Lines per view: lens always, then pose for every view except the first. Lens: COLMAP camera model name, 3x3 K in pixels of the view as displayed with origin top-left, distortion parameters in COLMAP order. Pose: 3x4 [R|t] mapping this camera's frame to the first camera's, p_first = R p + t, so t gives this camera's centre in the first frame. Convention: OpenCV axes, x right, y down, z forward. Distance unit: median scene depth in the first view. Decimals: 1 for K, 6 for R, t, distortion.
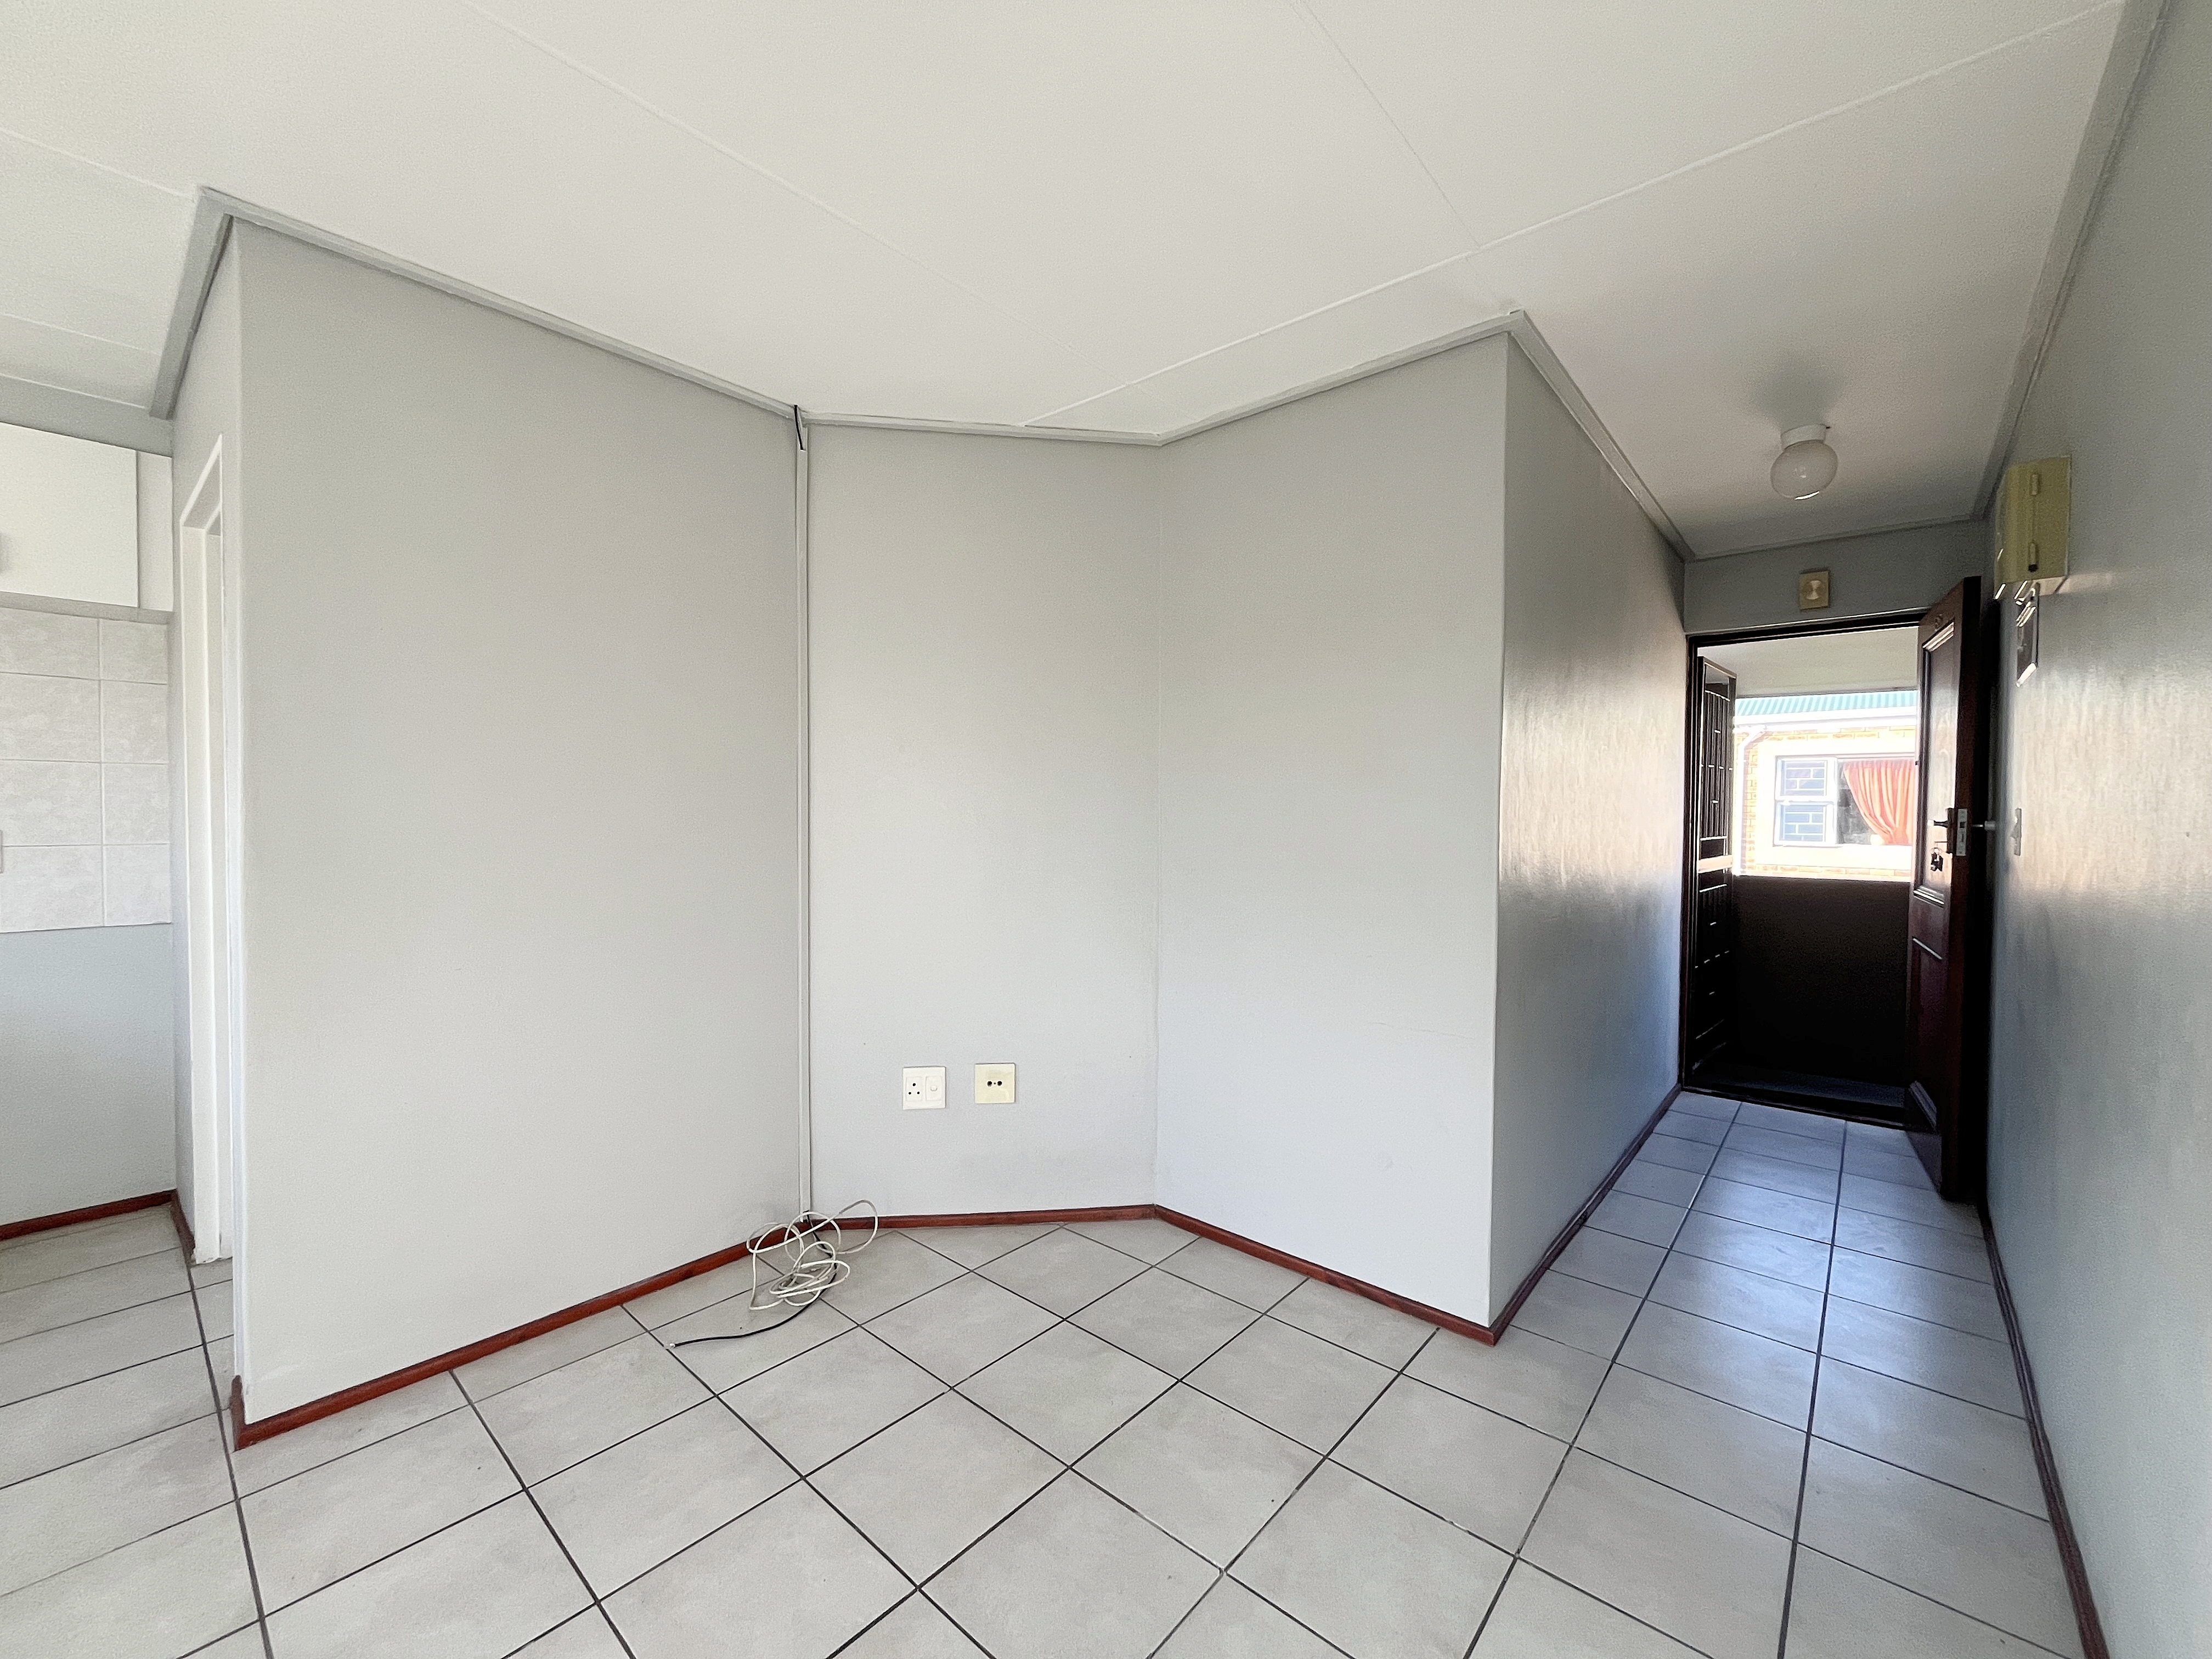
lens RADIAL K [[888.8, 0, 1110.5], [0, 888.8, 830.9], [0, 0, 1]] dist [-0.002932, -0.000296]
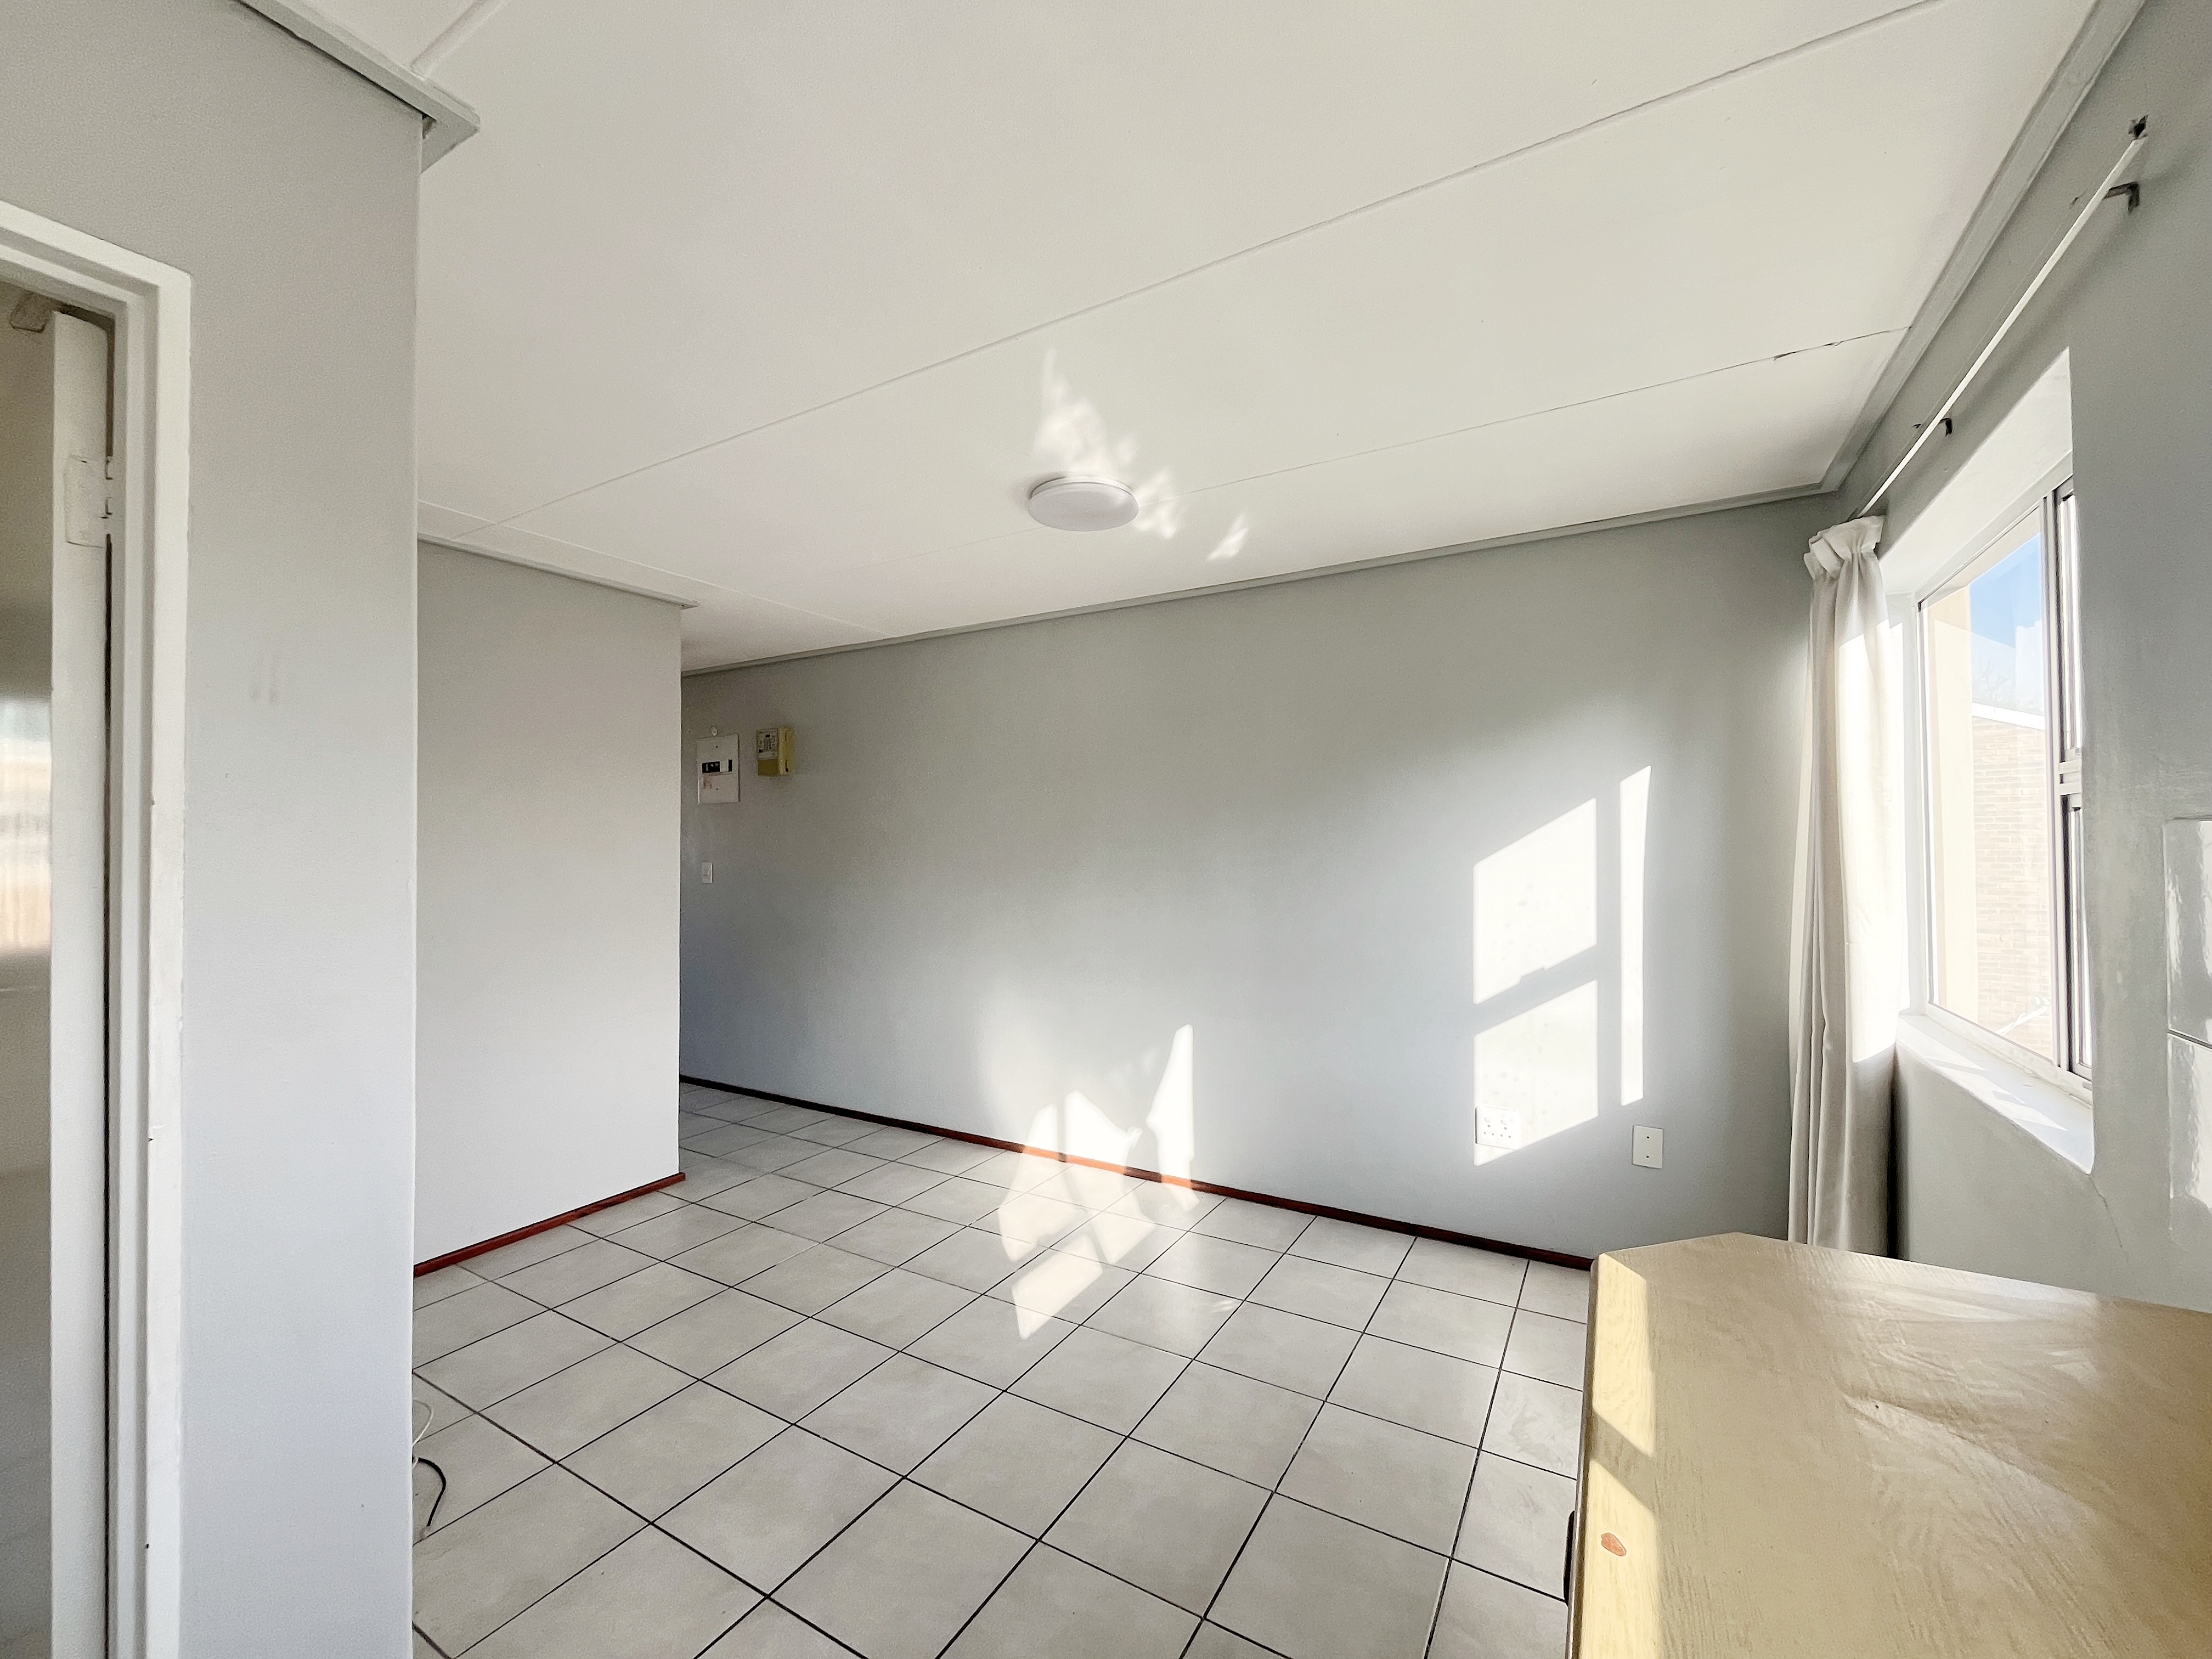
lens RADIAL K [[888.8, 0, 1110.5], [0, 888.8, 830.9], [0, 0, 1]] dist [-0.002932, -0.000296]
pose [[-0.179417, 0.006903, 0.983749, -1.042816], [0.027210, 0.999628, -0.002052, -0.056347], [-0.983397, 0.026400, -0.179538, 0.344244]]
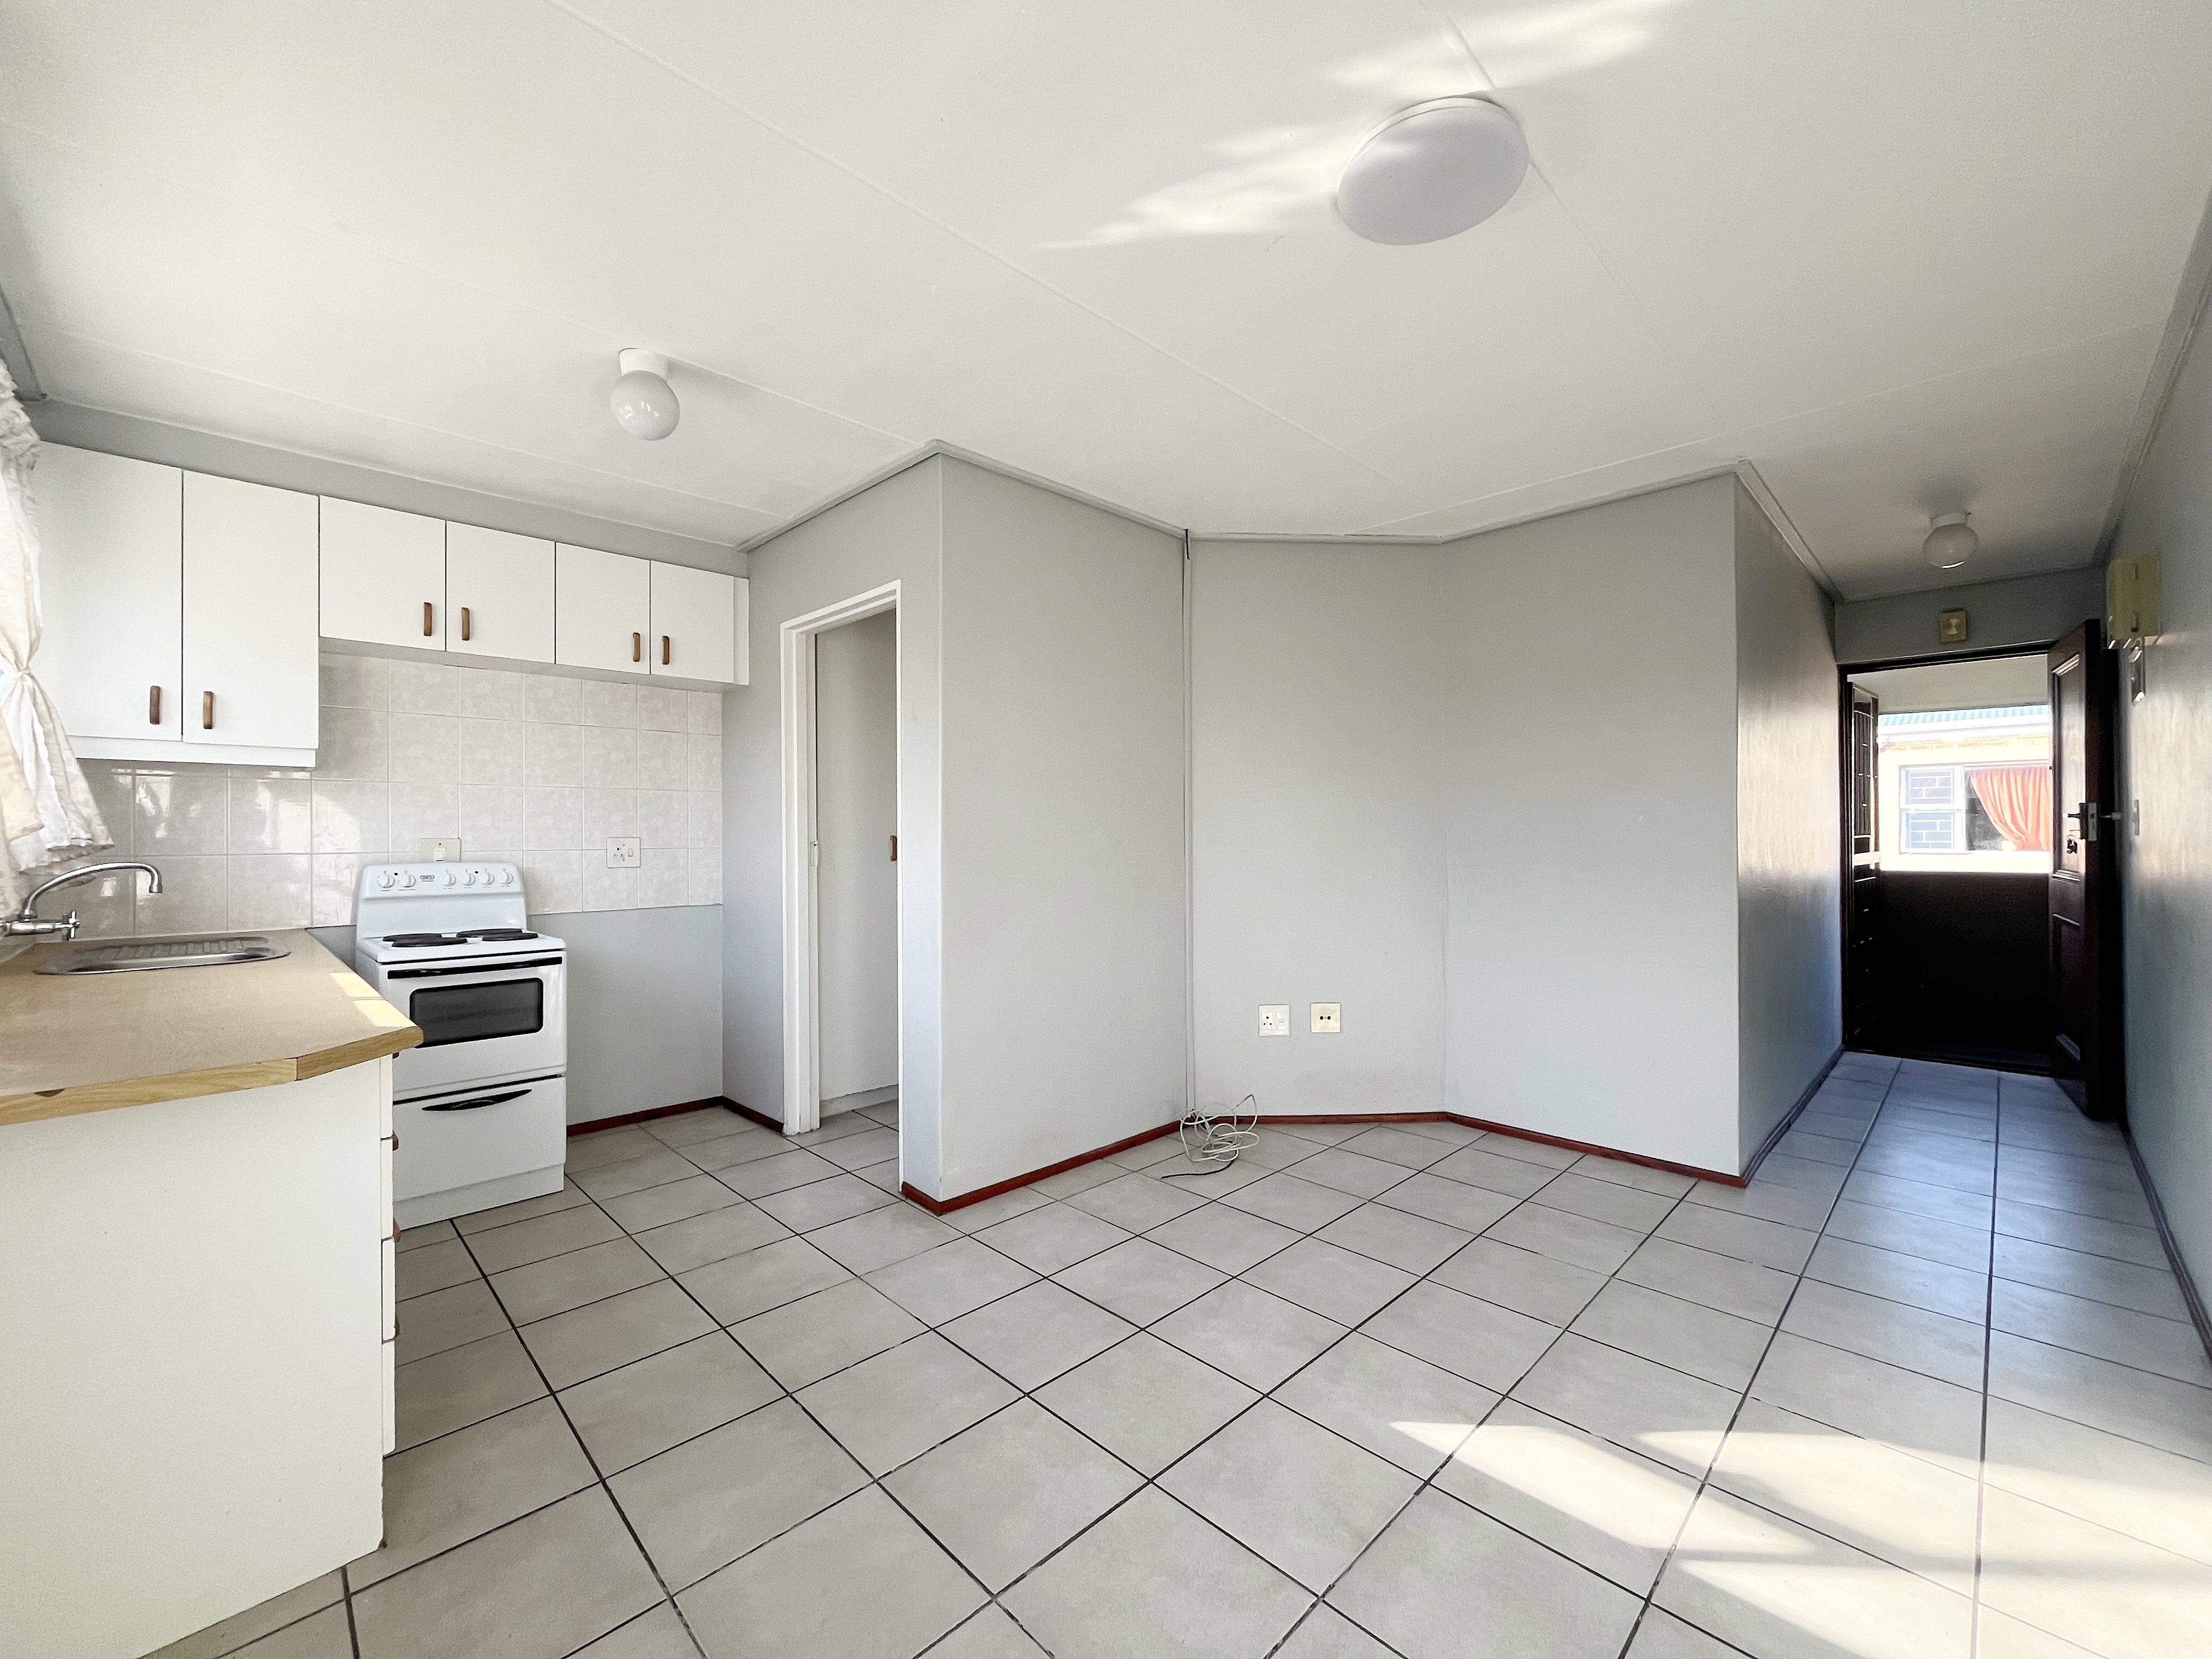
lens RADIAL K [[887.3, 0, 1110.0], [0, 887.3, 830.6], [0, 0, 1]] dist [-0.004554, -0.000045]
pose [[0.996884, -0.013732, -0.077679, -0.324747], [0.011640, 0.999559, -0.027319, 0.031551], [0.078020, 0.026330, 0.996604, -0.348300]]
